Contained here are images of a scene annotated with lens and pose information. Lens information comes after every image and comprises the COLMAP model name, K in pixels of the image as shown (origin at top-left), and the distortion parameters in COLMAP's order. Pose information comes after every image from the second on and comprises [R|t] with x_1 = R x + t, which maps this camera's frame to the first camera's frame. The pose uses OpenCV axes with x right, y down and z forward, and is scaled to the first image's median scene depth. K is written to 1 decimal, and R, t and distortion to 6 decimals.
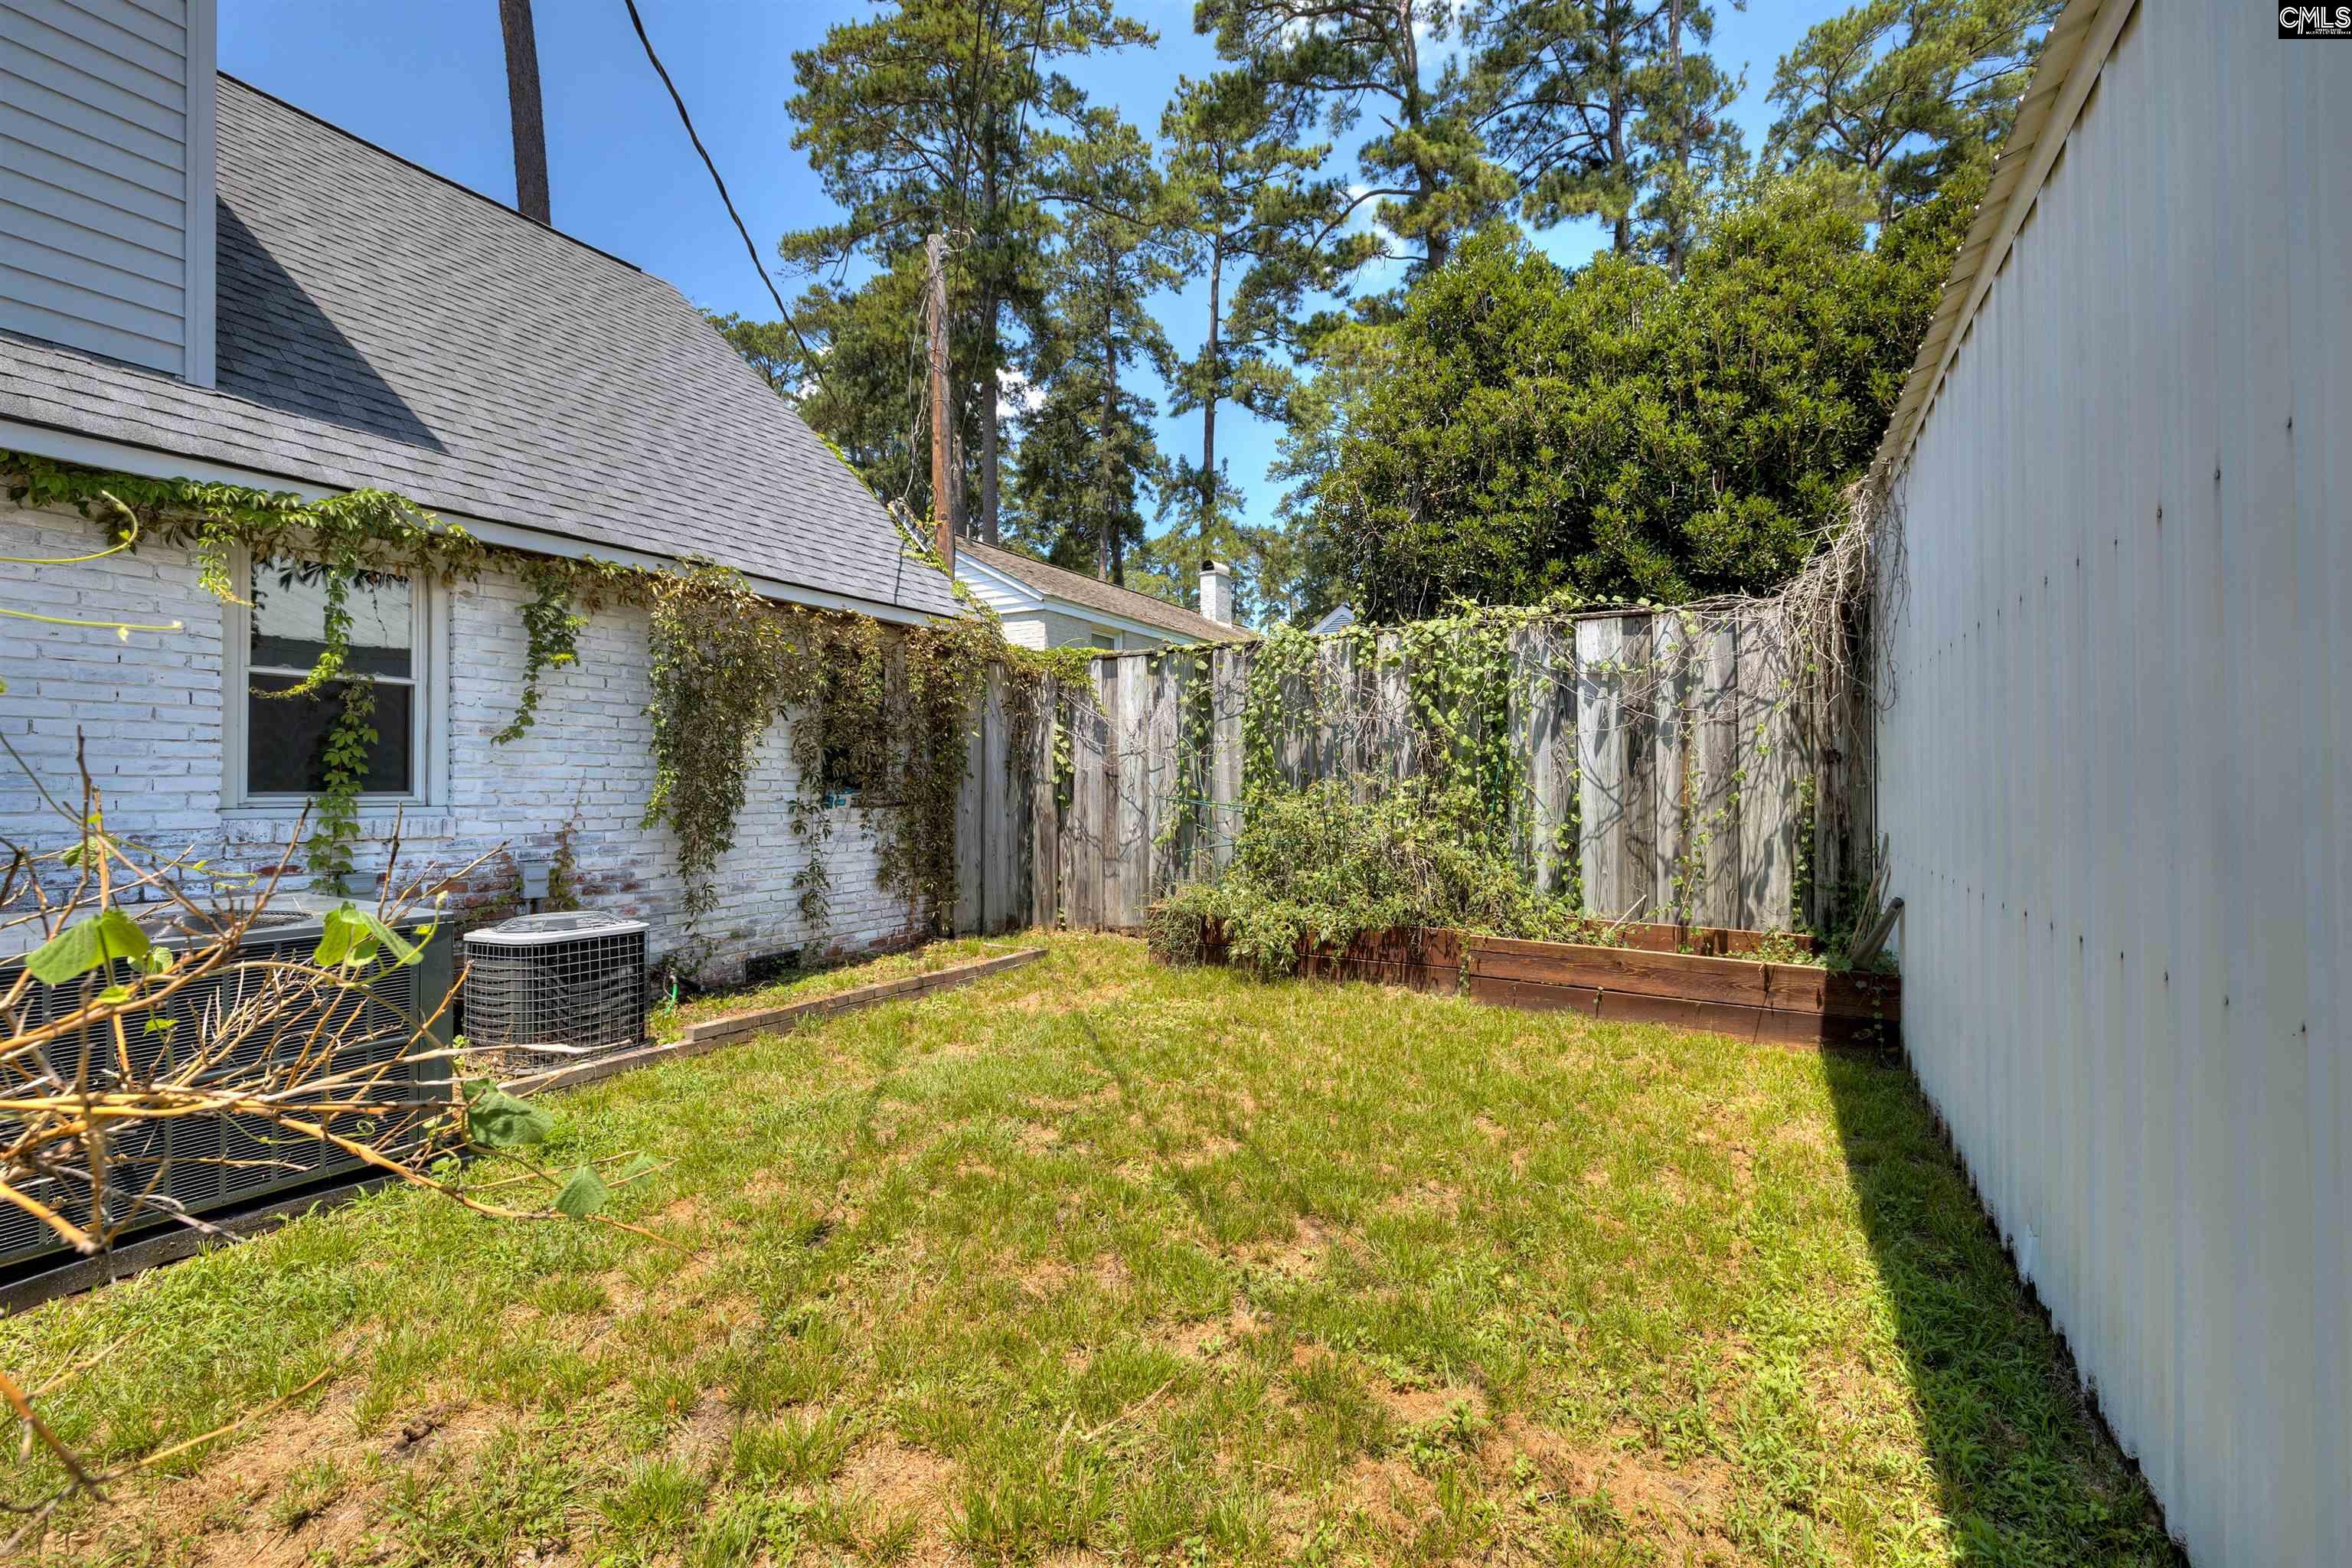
lens RADIAL K [[1040.7, 0, 1177.3], [0, 1040.7, 787.1], [0, 0, 1]] dist [0.000480, -0.000475]
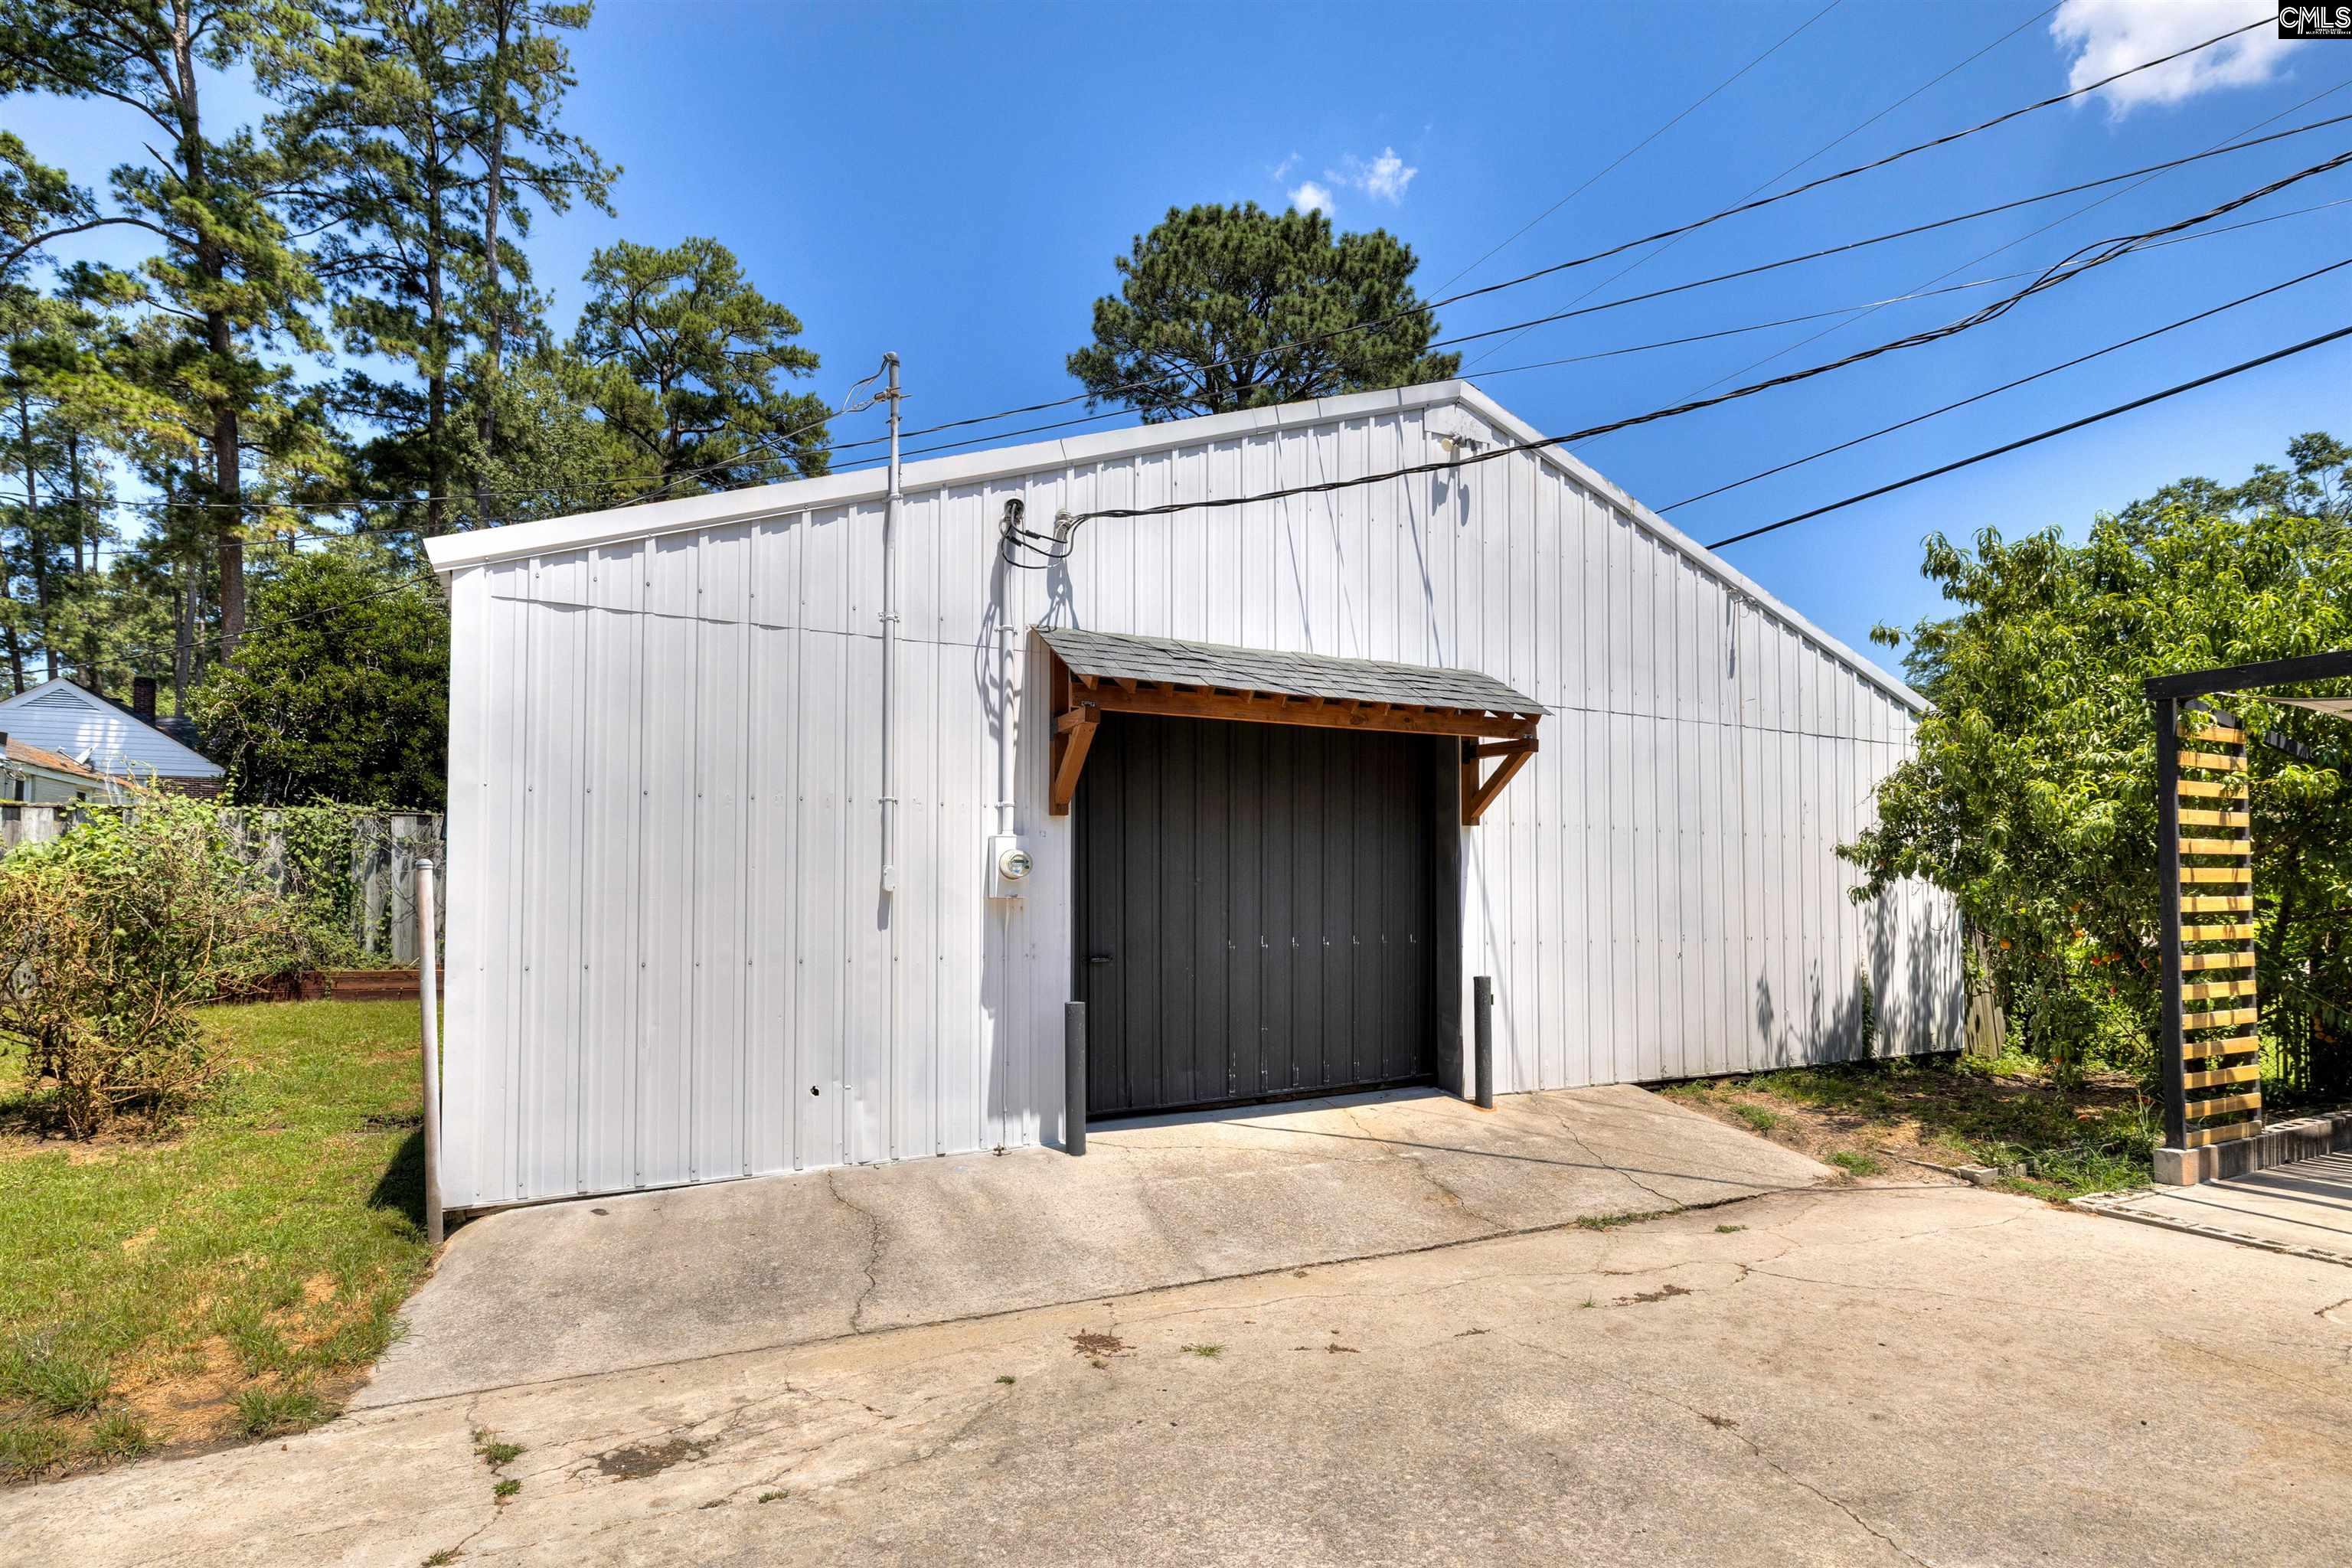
lens RADIAL K [[1171.0, 0, 1193.2], [0, 1171.0, 855.2], [0, 0, 1]] dist [0.001209, 0.001866]
pose [[0.560076, 0.023412, 0.828111, -0.594826], [-0.002170, 0.999639, -0.026793, -0.024910], [-0.828439, 0.013209, 0.559924, -1.480847]]
